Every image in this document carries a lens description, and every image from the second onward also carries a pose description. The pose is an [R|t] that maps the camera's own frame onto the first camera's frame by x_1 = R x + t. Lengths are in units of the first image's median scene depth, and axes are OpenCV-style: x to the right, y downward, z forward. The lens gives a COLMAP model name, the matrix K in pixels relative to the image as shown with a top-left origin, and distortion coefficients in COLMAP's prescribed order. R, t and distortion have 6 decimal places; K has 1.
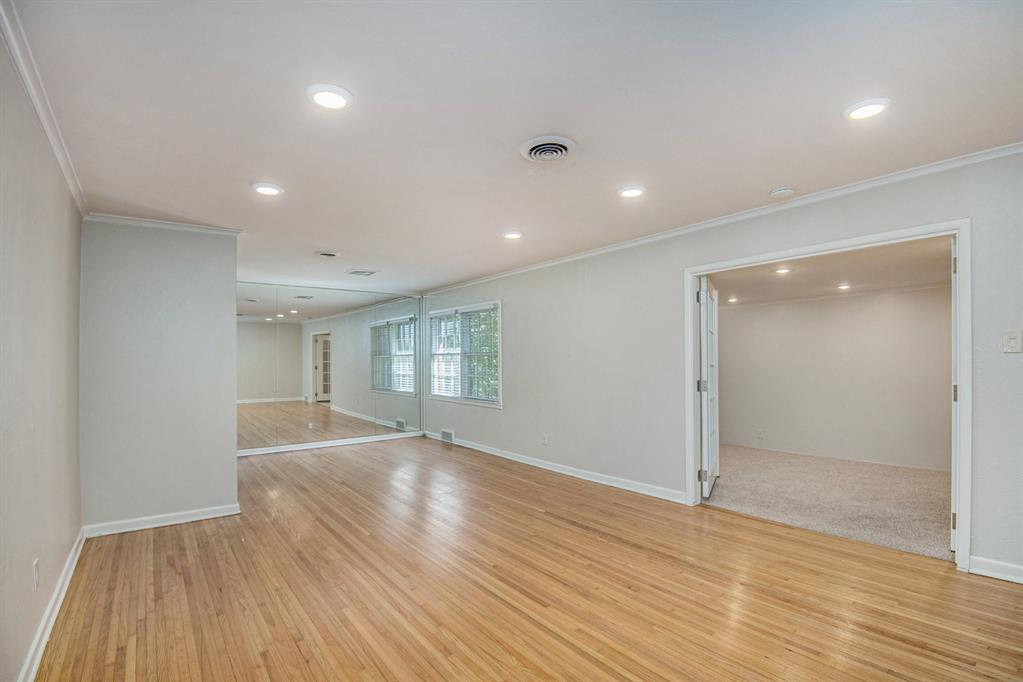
lens RADIAL K [[479.1, 0, 511.0], [0, 479.1, 352.2], [0, 0, 1]] dist [-0.027904, -0.000610]
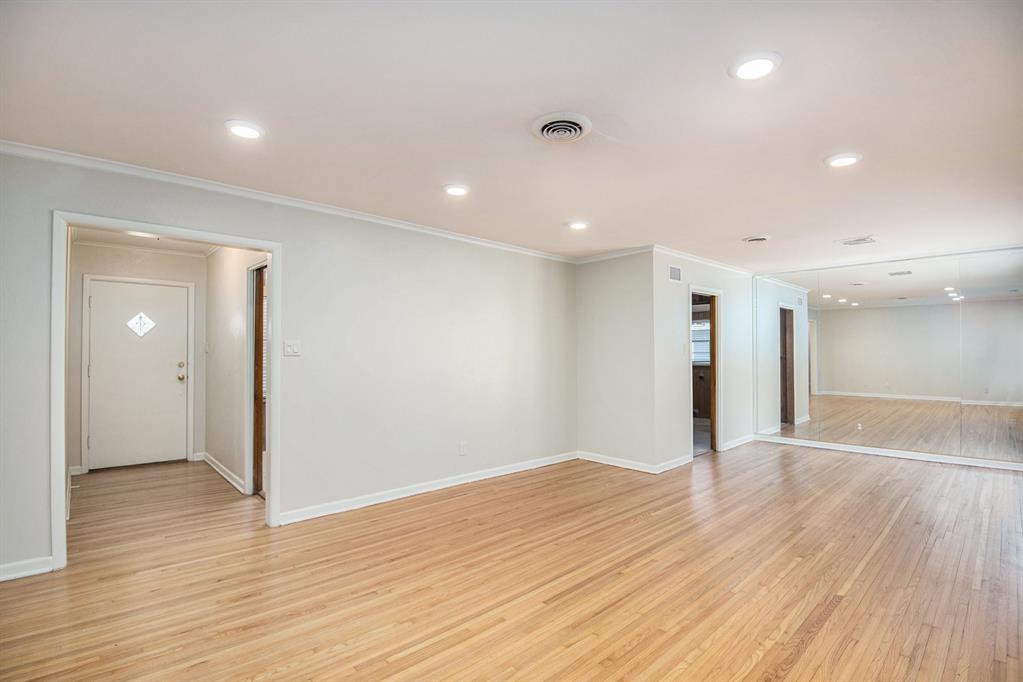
lens RADIAL K [[479.1, 0, 511.0], [0, 479.1, 352.2], [0, 0, 1]] dist [-0.027904, -0.000610]
pose [[0.096963, 0.010035, -0.995237, 0.879258], [0.016761, 0.999791, 0.011714, 0.000562], [0.995147, -0.017817, 0.096775, 0.709692]]
